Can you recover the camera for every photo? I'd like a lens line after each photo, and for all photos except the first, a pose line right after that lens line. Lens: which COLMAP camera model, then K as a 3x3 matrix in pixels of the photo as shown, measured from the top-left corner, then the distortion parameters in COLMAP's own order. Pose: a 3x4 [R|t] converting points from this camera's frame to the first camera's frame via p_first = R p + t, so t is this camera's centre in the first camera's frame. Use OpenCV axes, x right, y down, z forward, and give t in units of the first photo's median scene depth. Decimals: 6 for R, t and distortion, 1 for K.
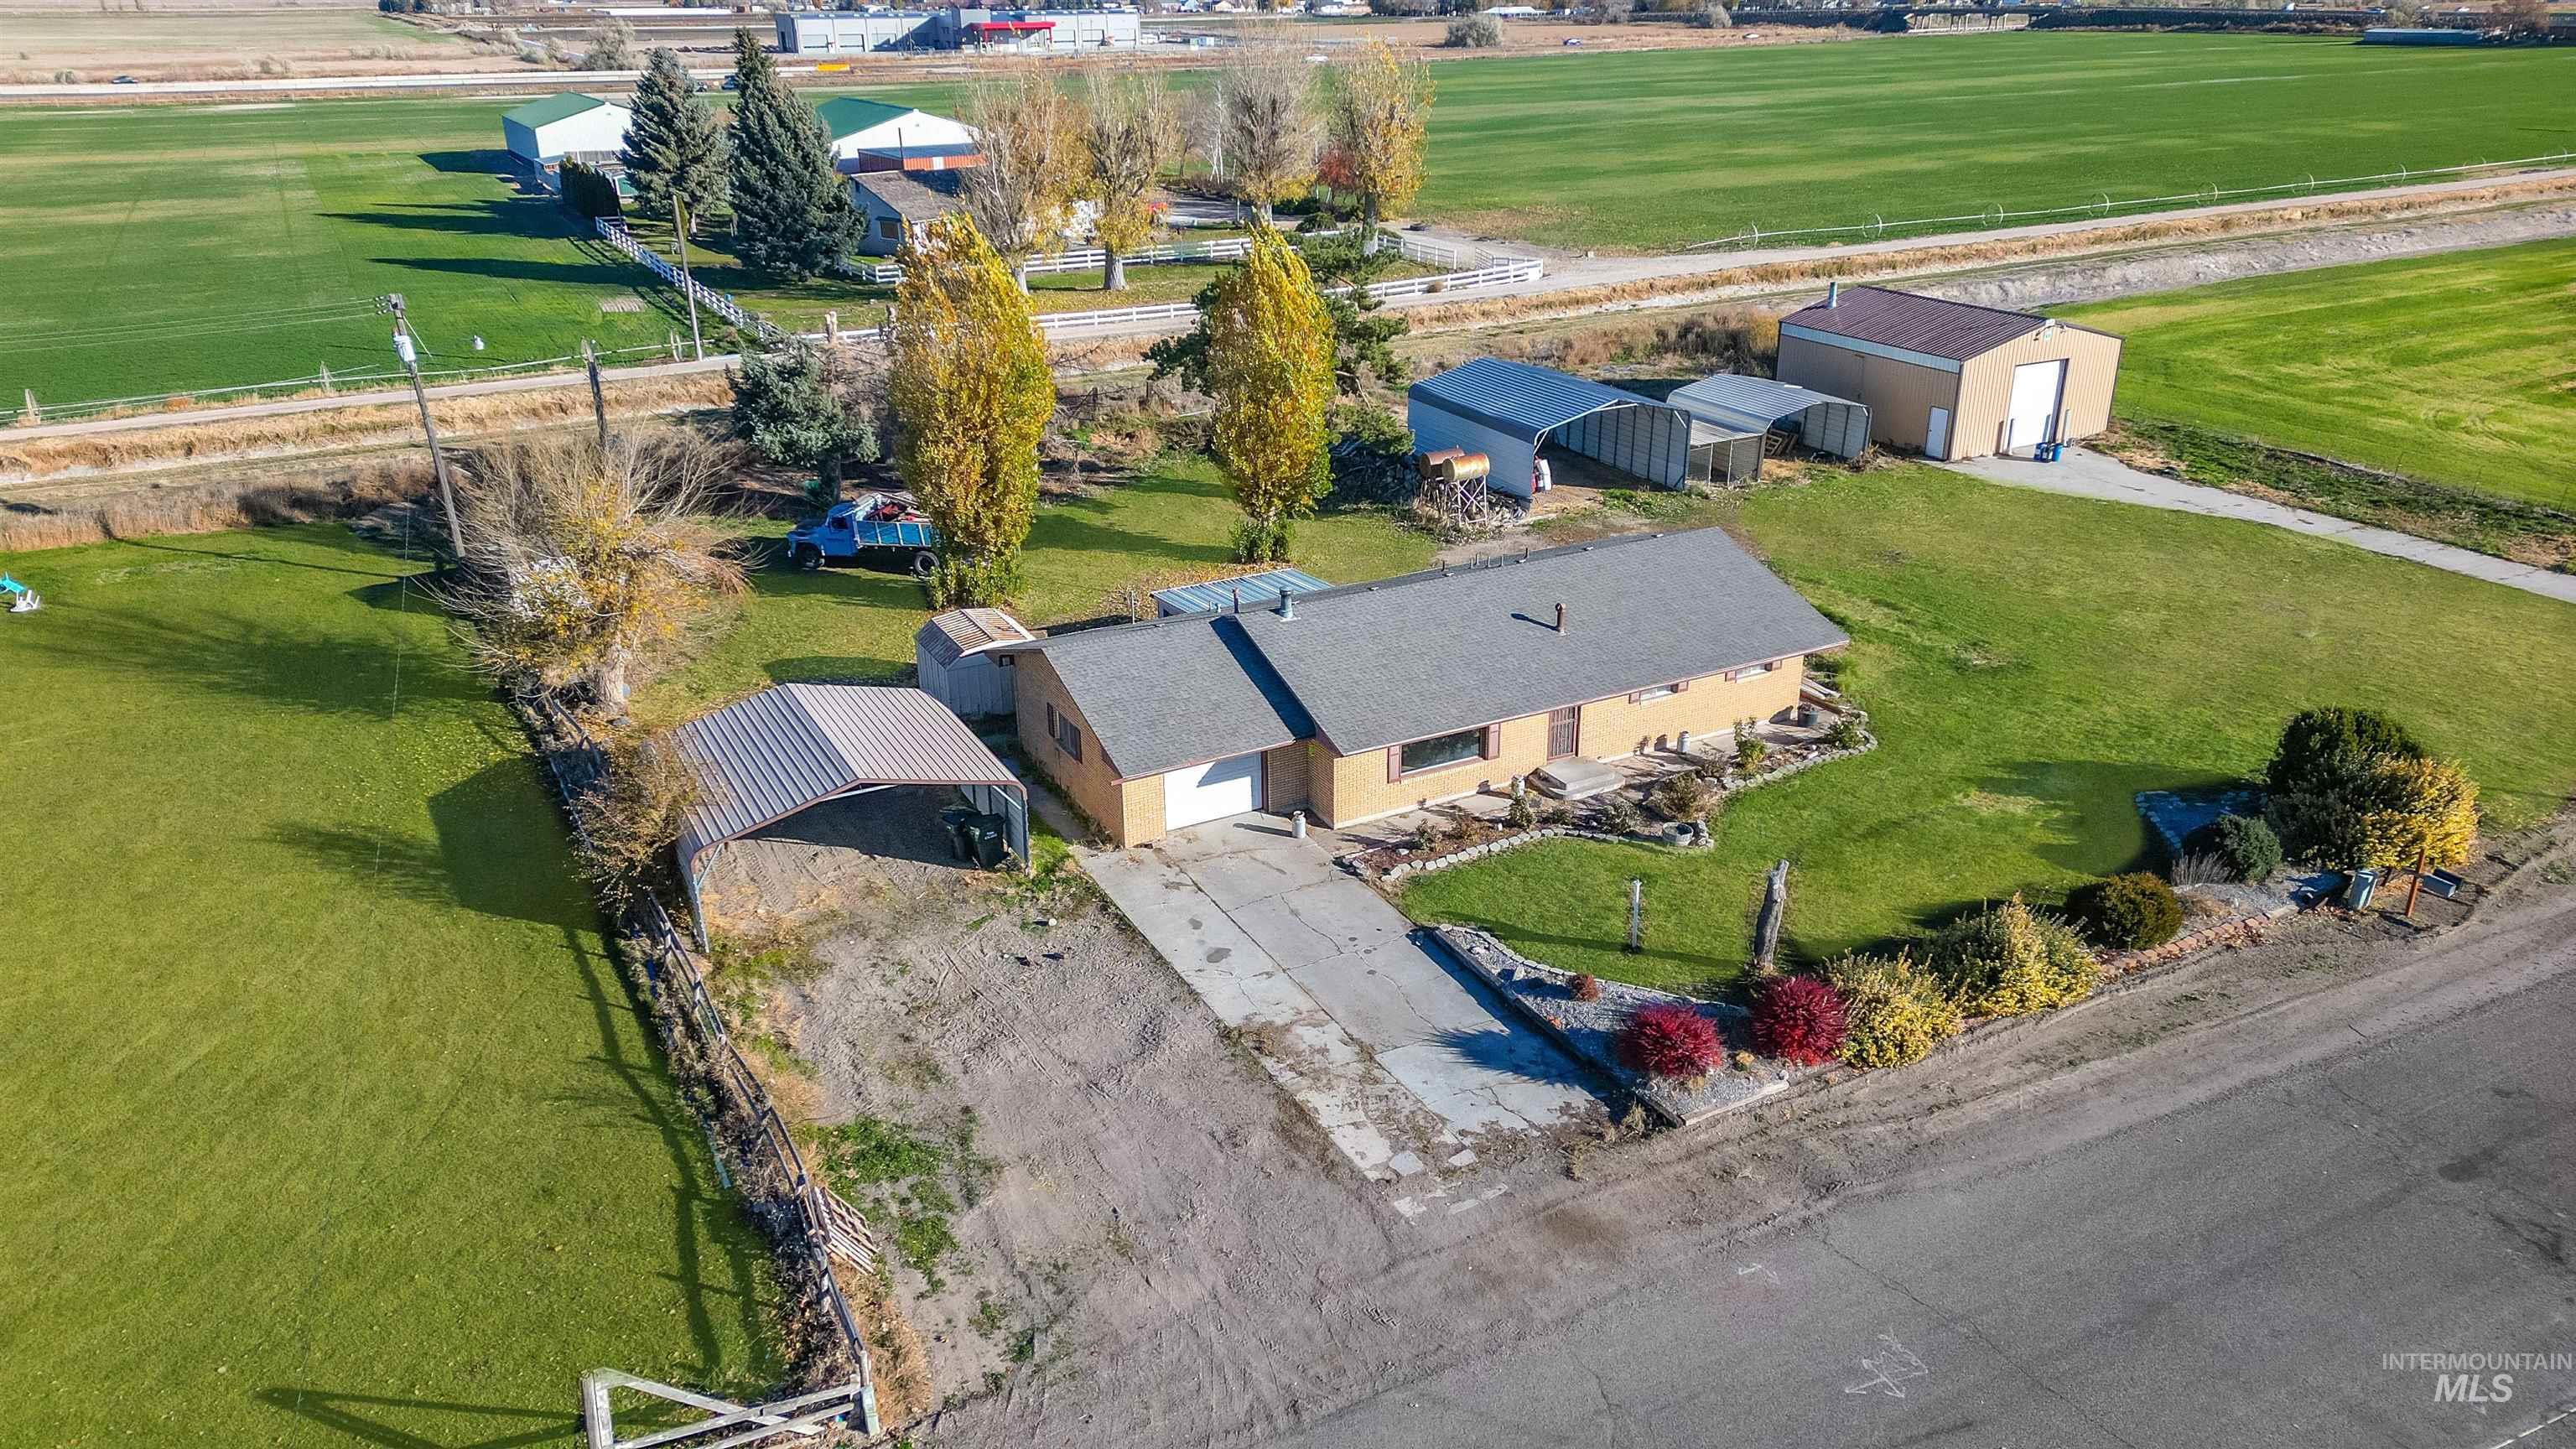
lens RADIAL K [[1787.2, 0, 1292.9], [0, 1787.2, 730.0], [0, 0, 1]] dist [0.082578, -0.075170]
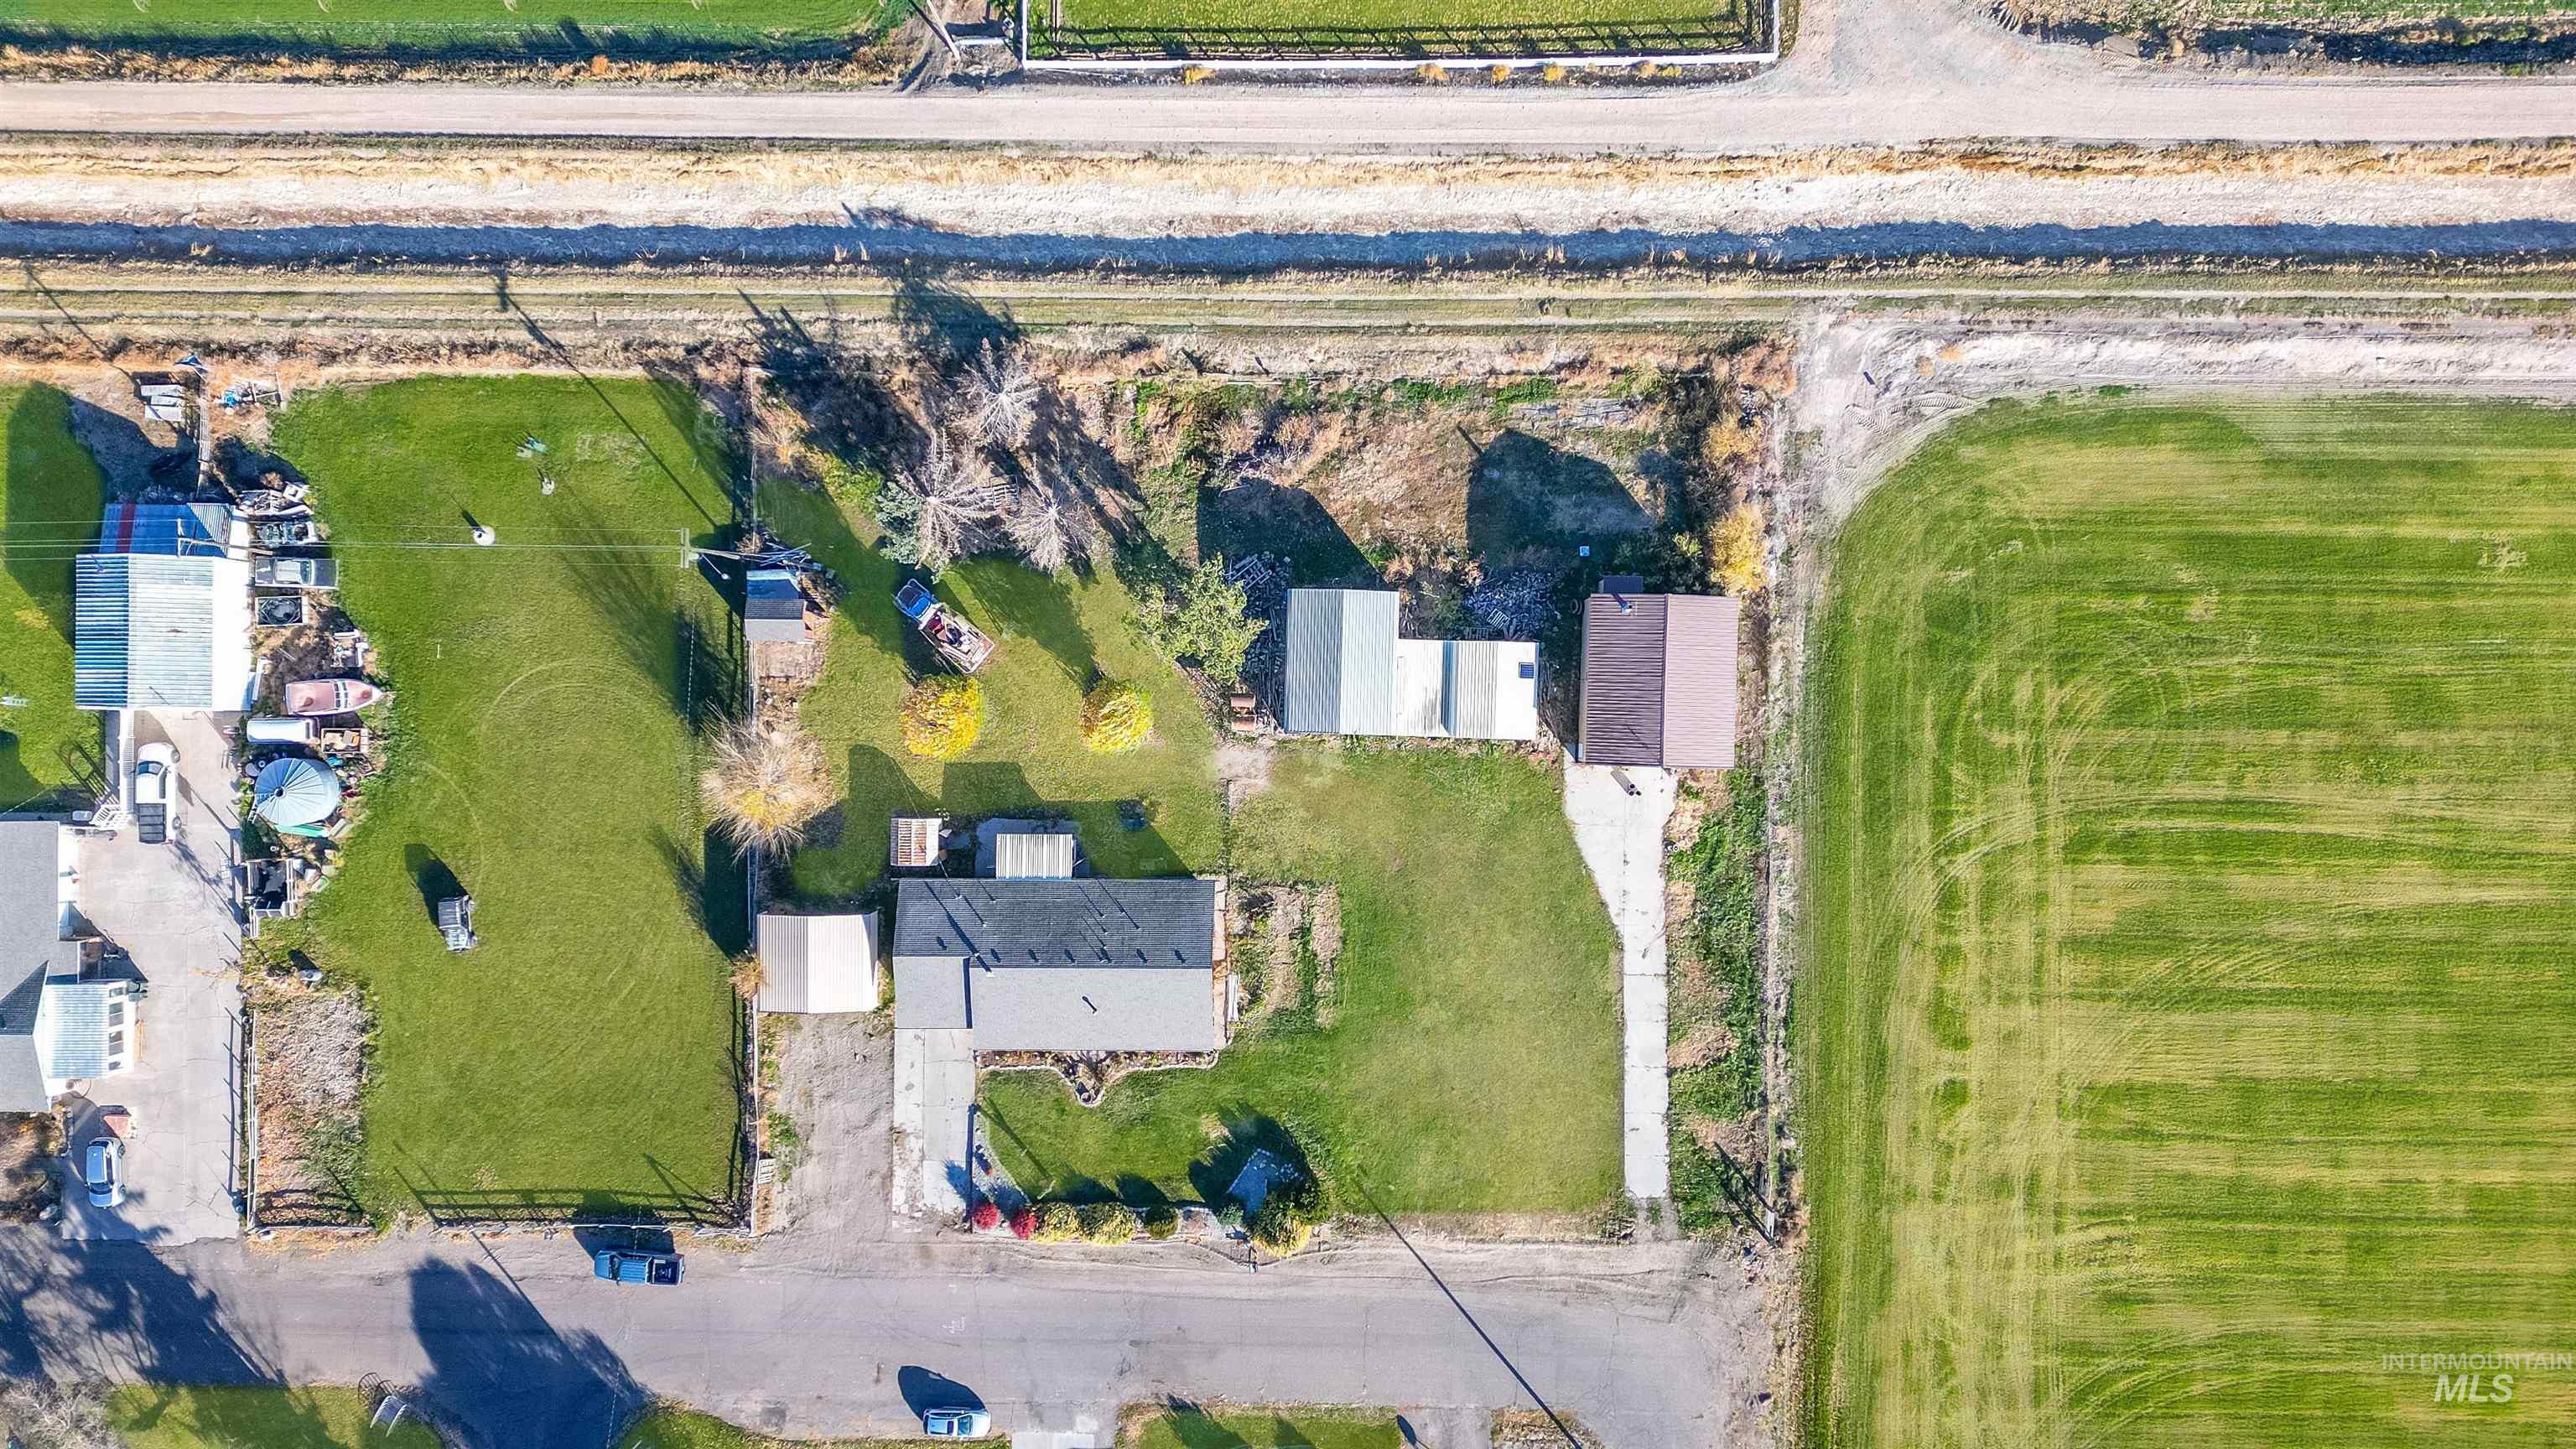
lens RADIAL K [[1787.2, 0, 1292.9], [0, 1787.2, 730.0], [0, 0, 1]] dist [0.082578, -0.075170]
pose [[0.878542, 0.477634, -0.005452, 0.224658], [-0.173219, 0.329207, 0.928234, -2.629014], [0.445151, -0.814548, 0.371958, 0.534029]]
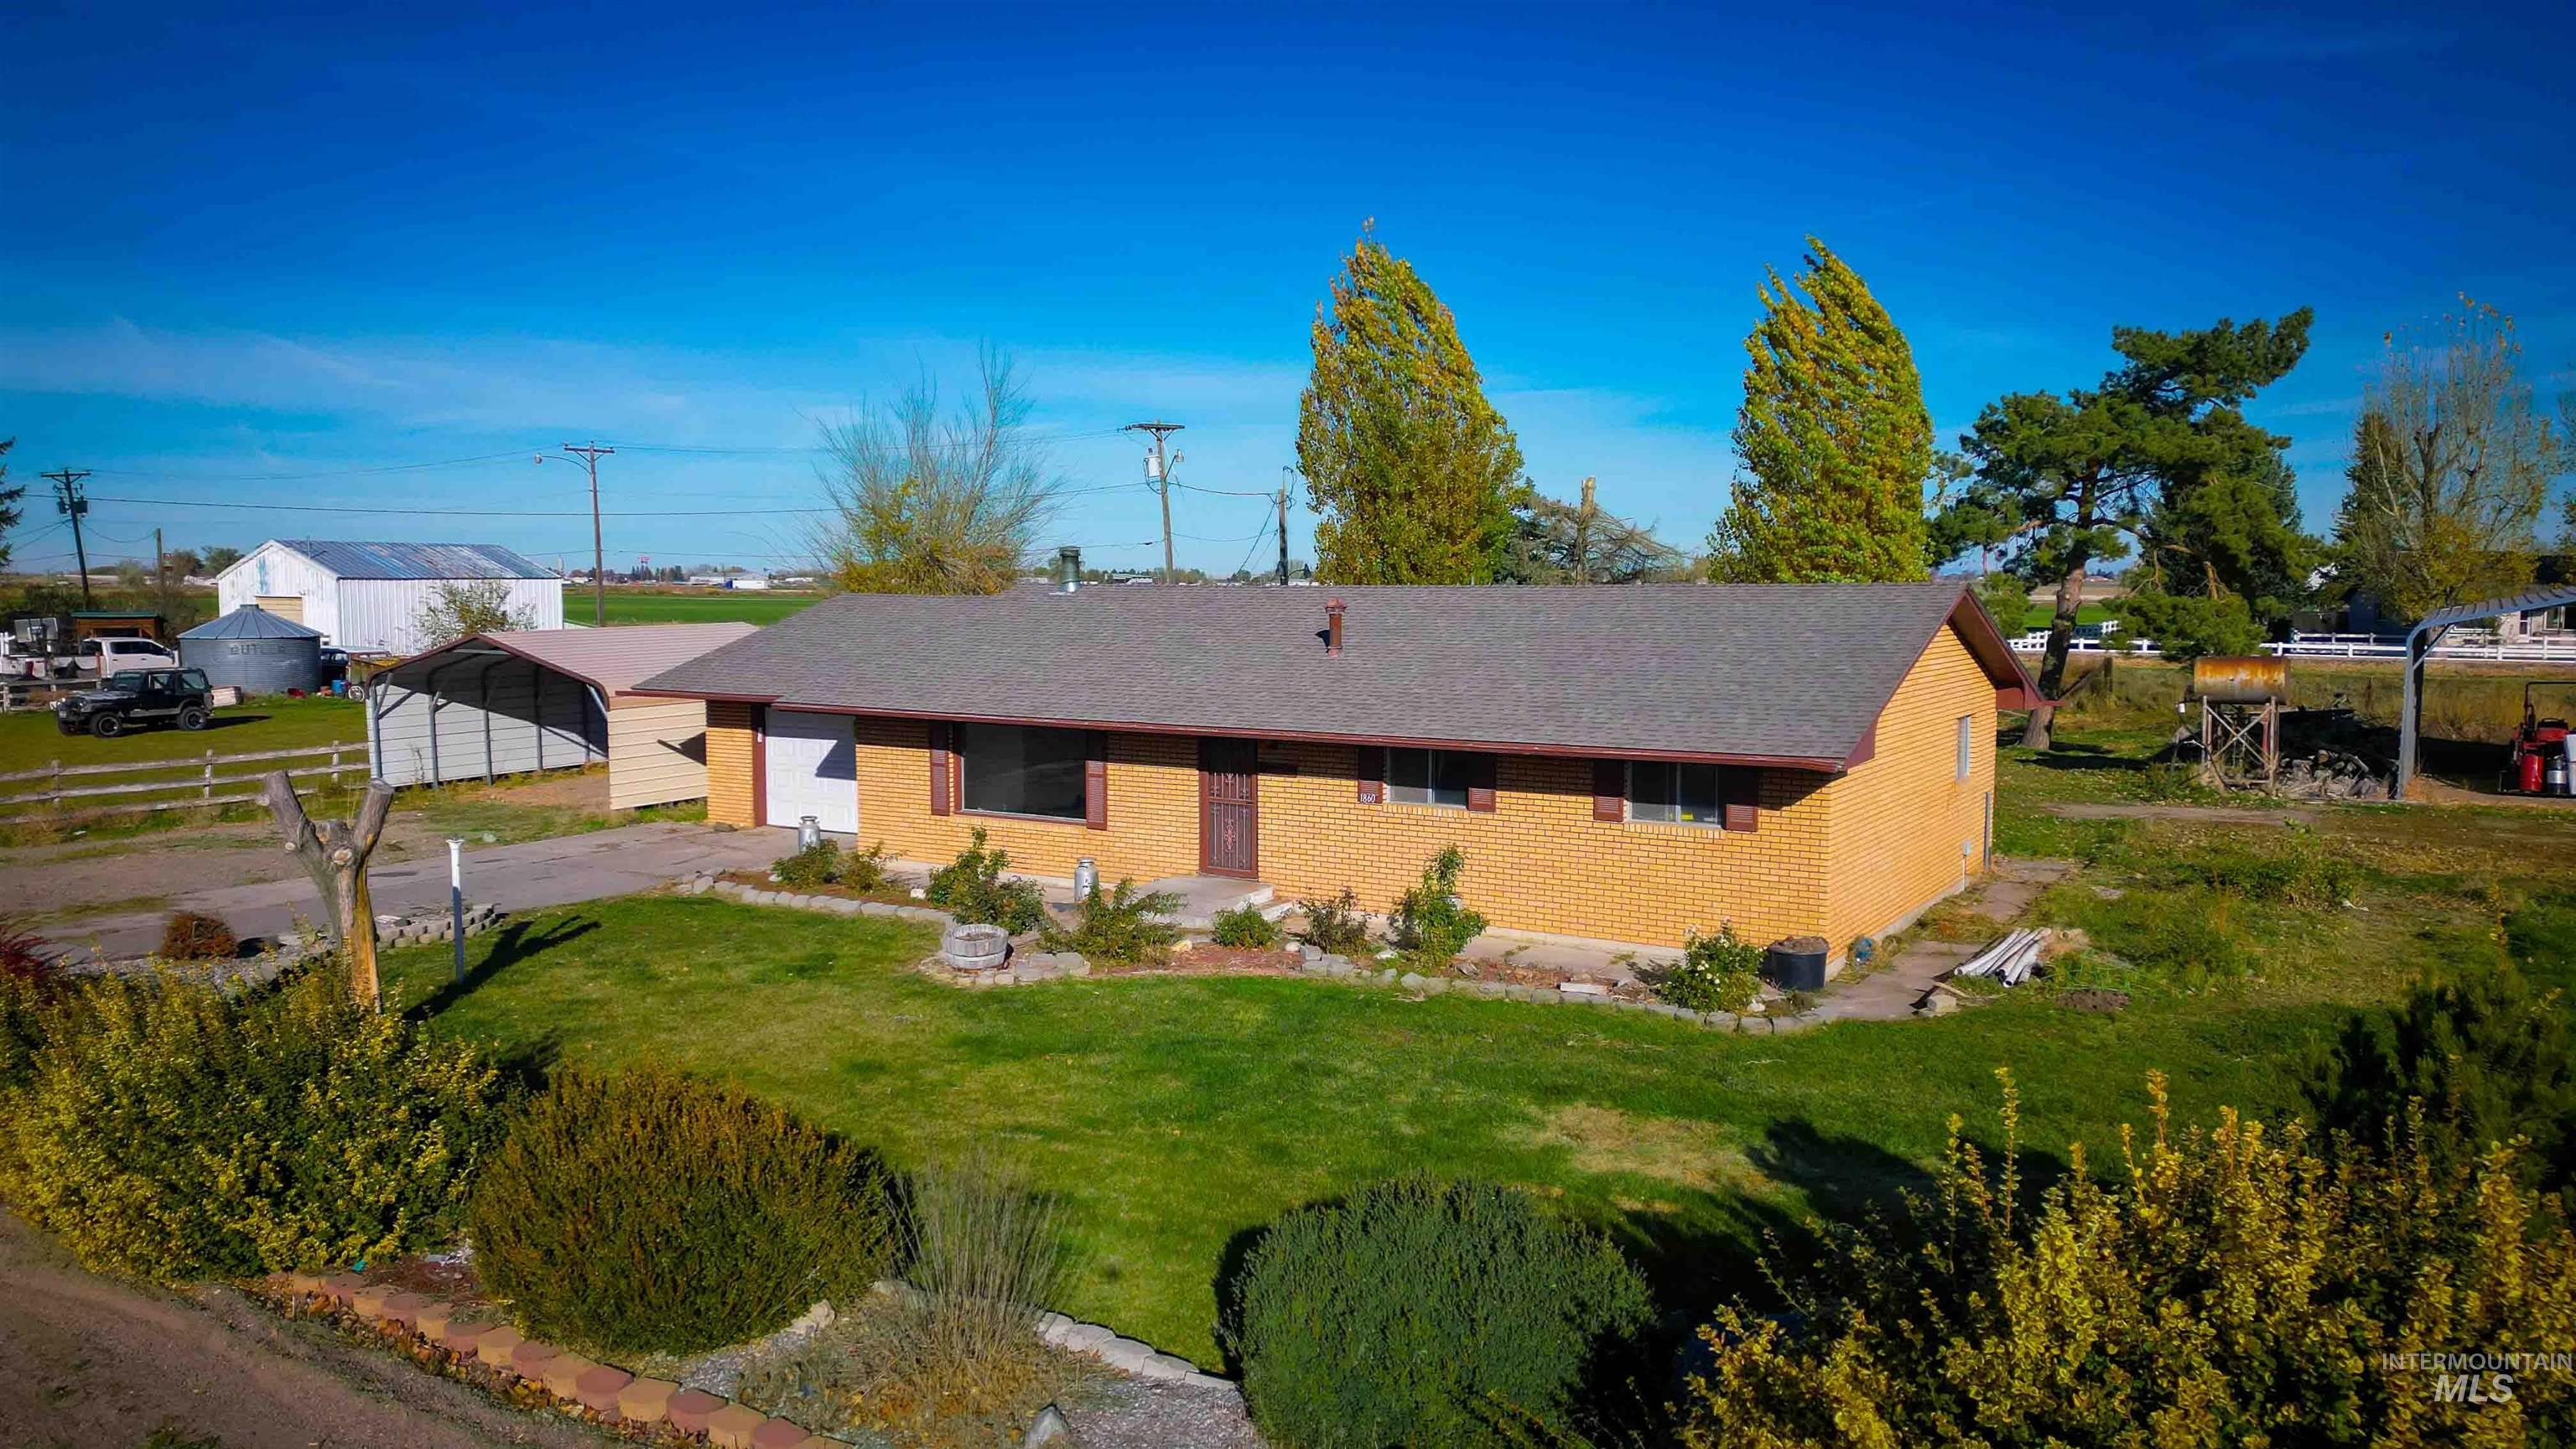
lens RADIAL K [[1787.2, 0, 1292.9], [0, 1787.2, 730.0], [0, 0, 1]] dist [0.082578, -0.075170]
pose [[0.495459, 0.081448, -0.864804, 0.615741], [-0.336323, 0.935926, -0.104538, 0.024748], [0.800879, 0.342648, 0.491106, 0.769338]]
